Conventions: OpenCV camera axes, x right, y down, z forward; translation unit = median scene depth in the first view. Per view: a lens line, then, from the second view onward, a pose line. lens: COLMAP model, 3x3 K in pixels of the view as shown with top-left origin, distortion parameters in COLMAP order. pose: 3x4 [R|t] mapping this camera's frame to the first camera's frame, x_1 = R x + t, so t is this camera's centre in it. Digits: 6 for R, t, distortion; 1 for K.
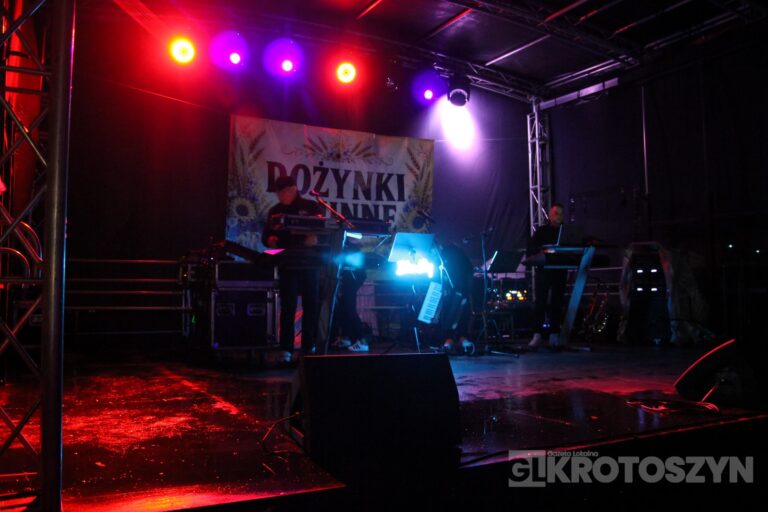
lens RADIAL K [[657.2, 0, 384.0], [0, 657.2, 256.0], [0, 0, 1]] dist [-0.014795, 0.001272]
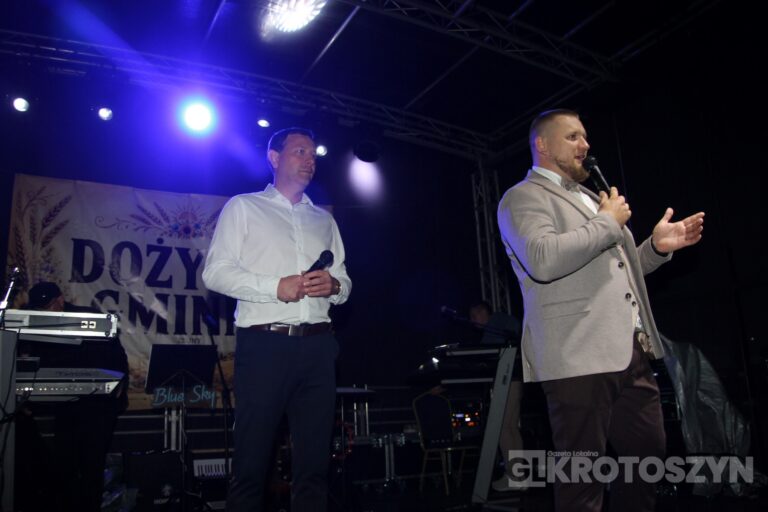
lens RADIAL K [[657.2, 0, 384.0], [0, 657.2, 256.0], [0, 0, 1]] dist [-0.014795, 0.001272]
pose [[0.998157, -0.040173, -0.045479, 0.176030], [0.032093, 0.985567, -0.166217, 0.001065], [0.051500, 0.164452, 0.985040, 0.313796]]
